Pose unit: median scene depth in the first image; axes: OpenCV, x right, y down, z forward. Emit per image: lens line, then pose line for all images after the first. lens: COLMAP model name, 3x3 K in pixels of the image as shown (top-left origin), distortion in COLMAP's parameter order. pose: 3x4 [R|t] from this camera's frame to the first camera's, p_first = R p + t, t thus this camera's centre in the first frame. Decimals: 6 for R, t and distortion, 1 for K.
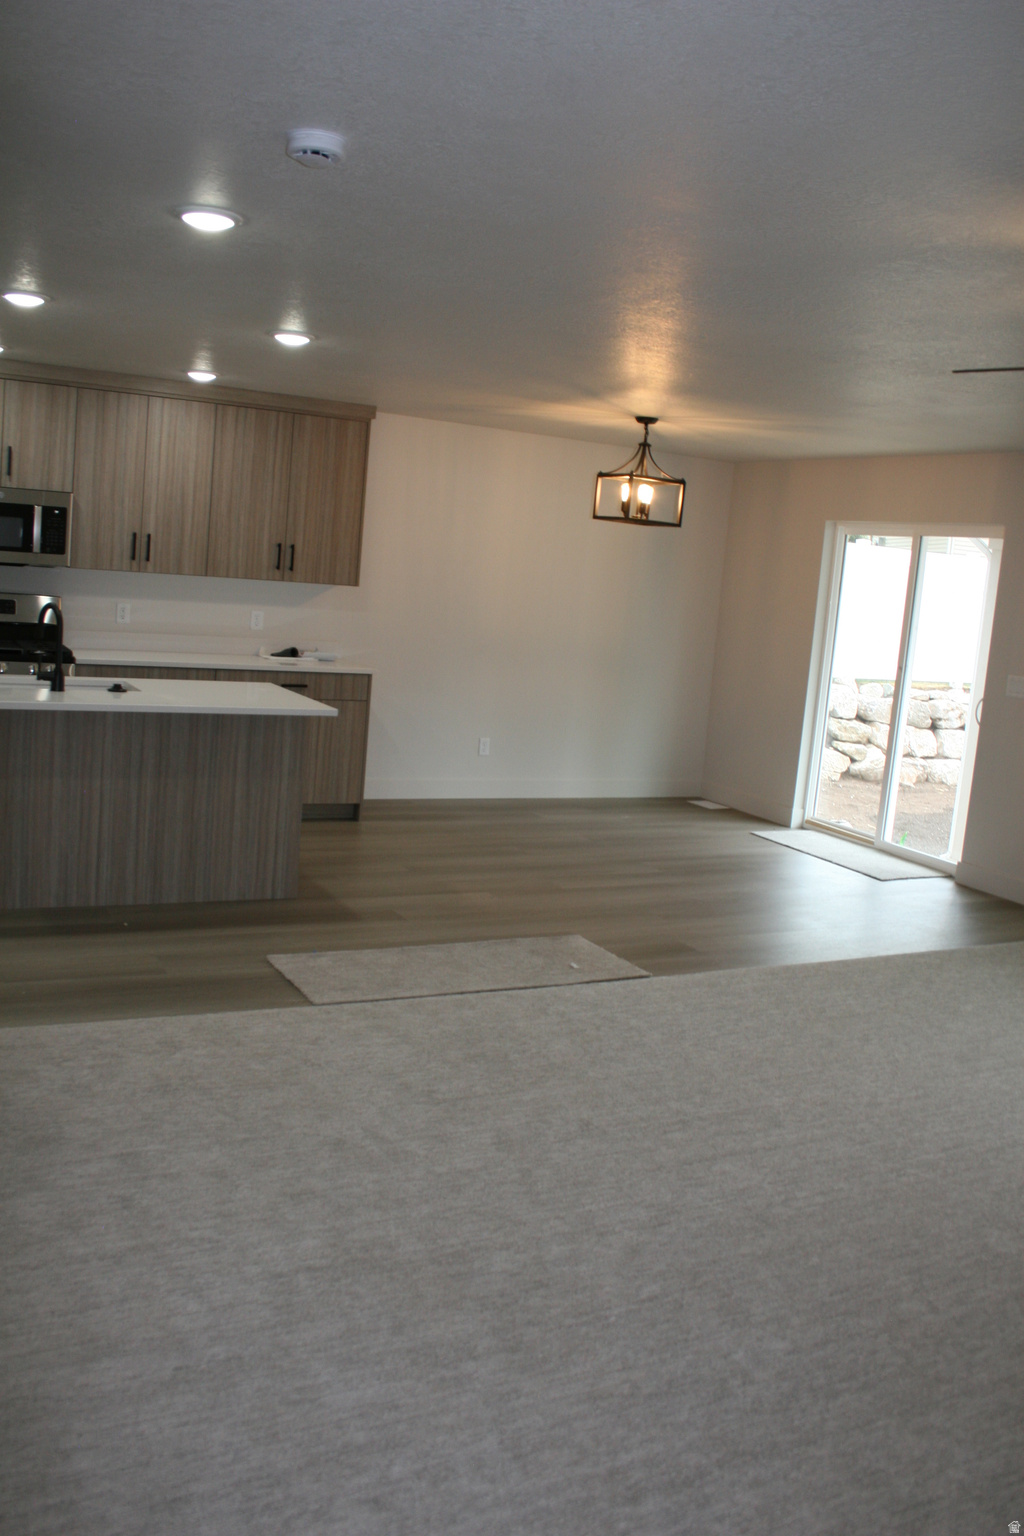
lens RADIAL K [[1288.6, 0, 497.1], [0, 1288.6, 759.3], [0, 0, 1]] dist [-0.132292, 0.034862]
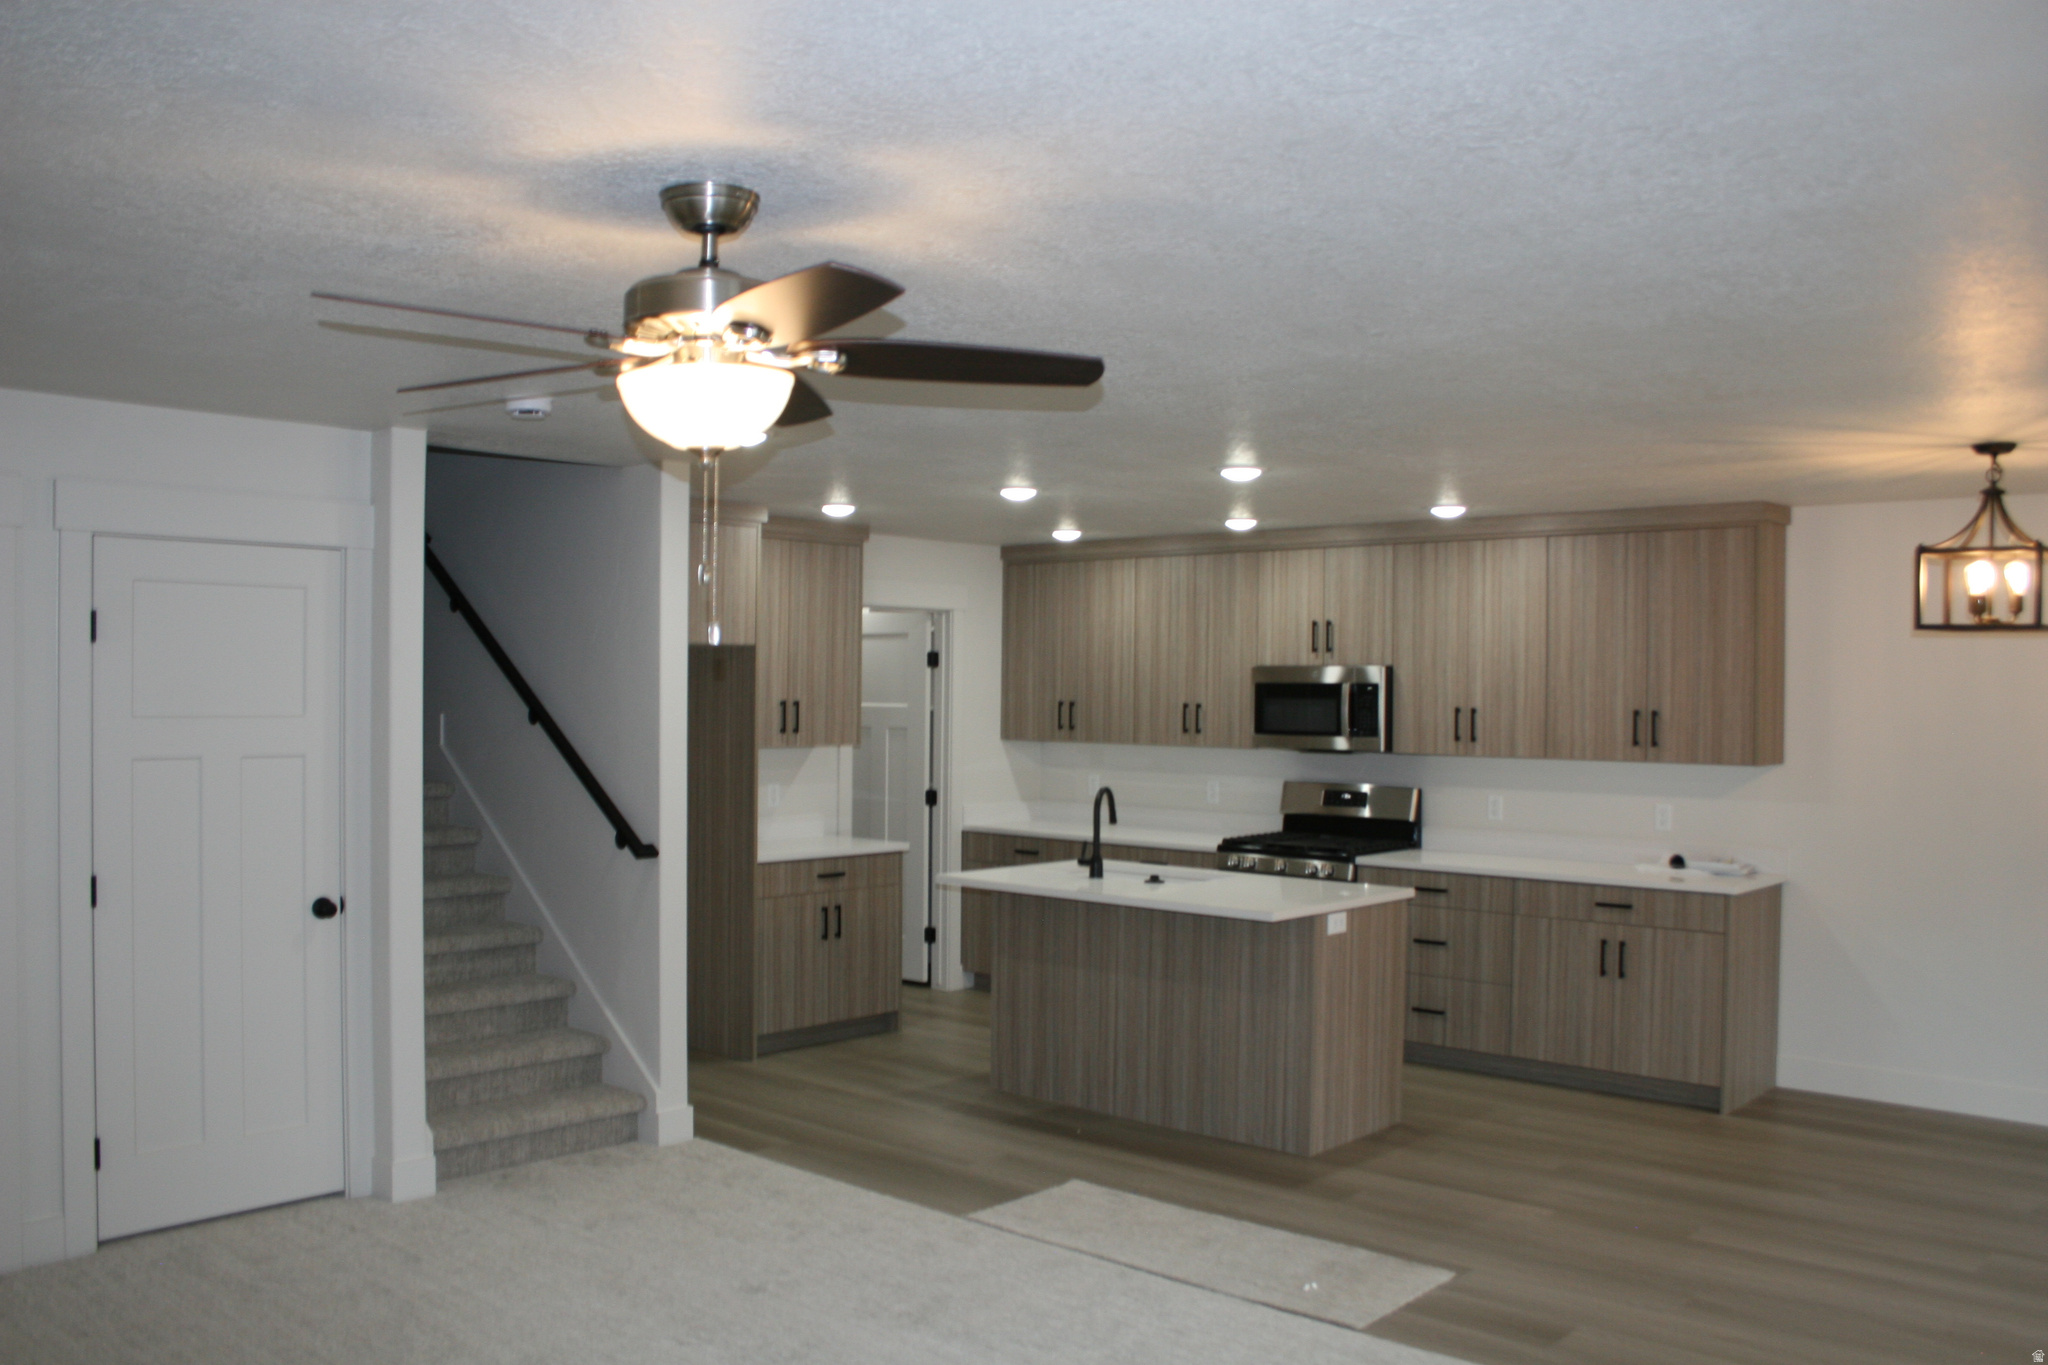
lens RADIAL K [[1718.2, 0, 1009.5], [0, 1718.2, 690.2], [0, 0, 1]] dist [-0.132292, 0.034862]
pose [[0.355348, -0.081017, -0.931217, 0.643629], [-0.118435, 0.984305, -0.130830, -0.012510], [0.927201, 0.156779, 0.340175, 0.365755]]
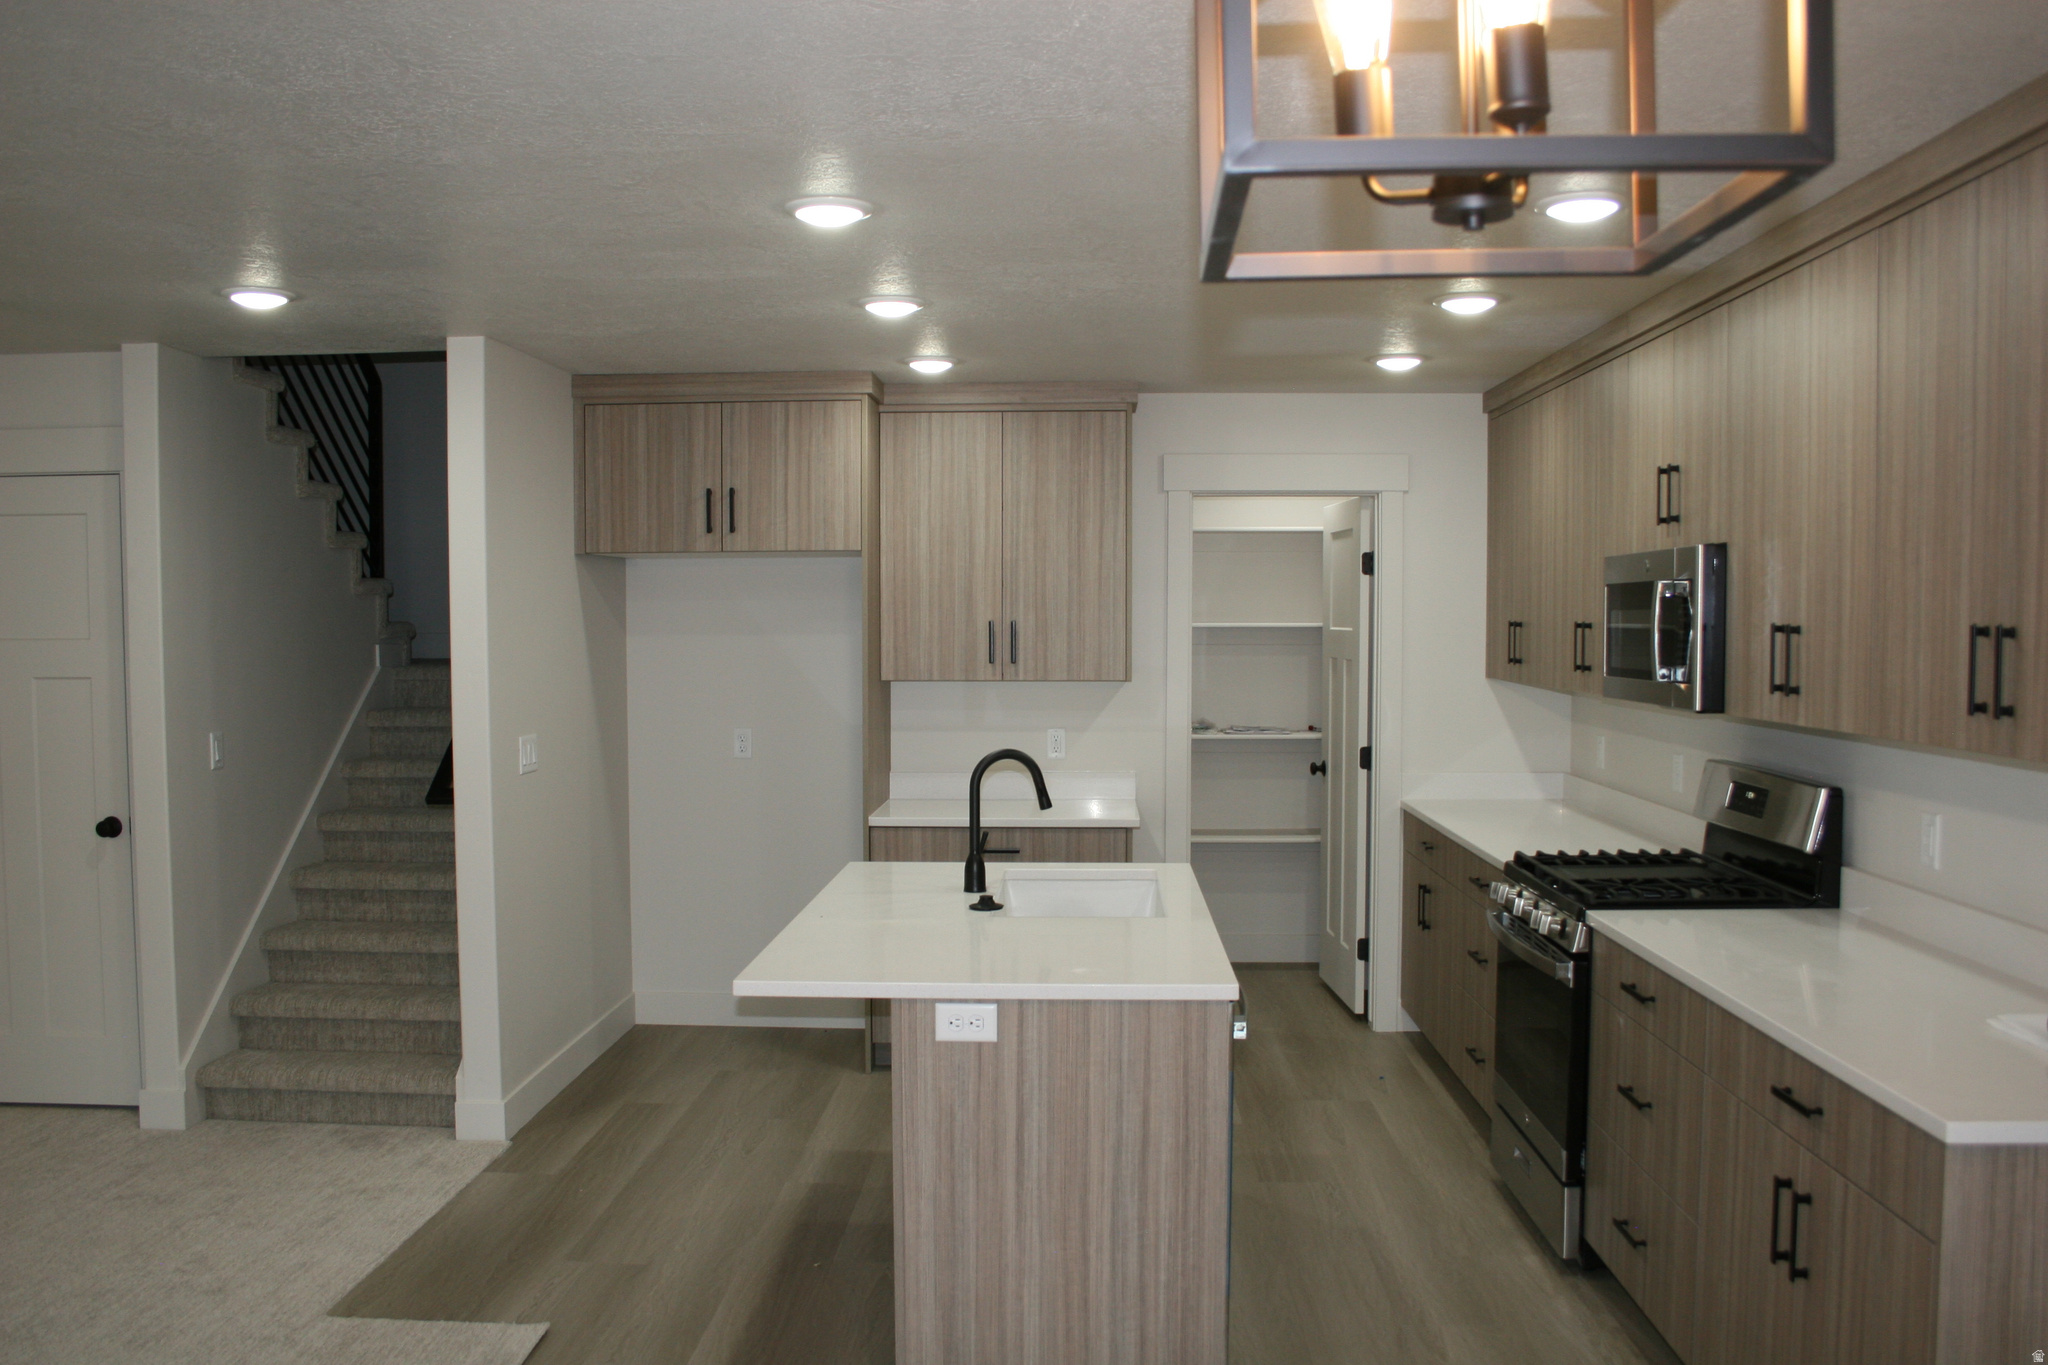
lens RADIAL K [[1718.2, 0, 1022.4], [0, 1718.2, 681.0], [0, 0, 1]] dist [-0.132292, 0.034862]
pose [[-0.493029, -0.050358, -0.868554, 0.282127], [-0.167407, 0.985159, 0.037908, -0.144081], [0.853755, 0.164092, -0.494142, 1.076671]]
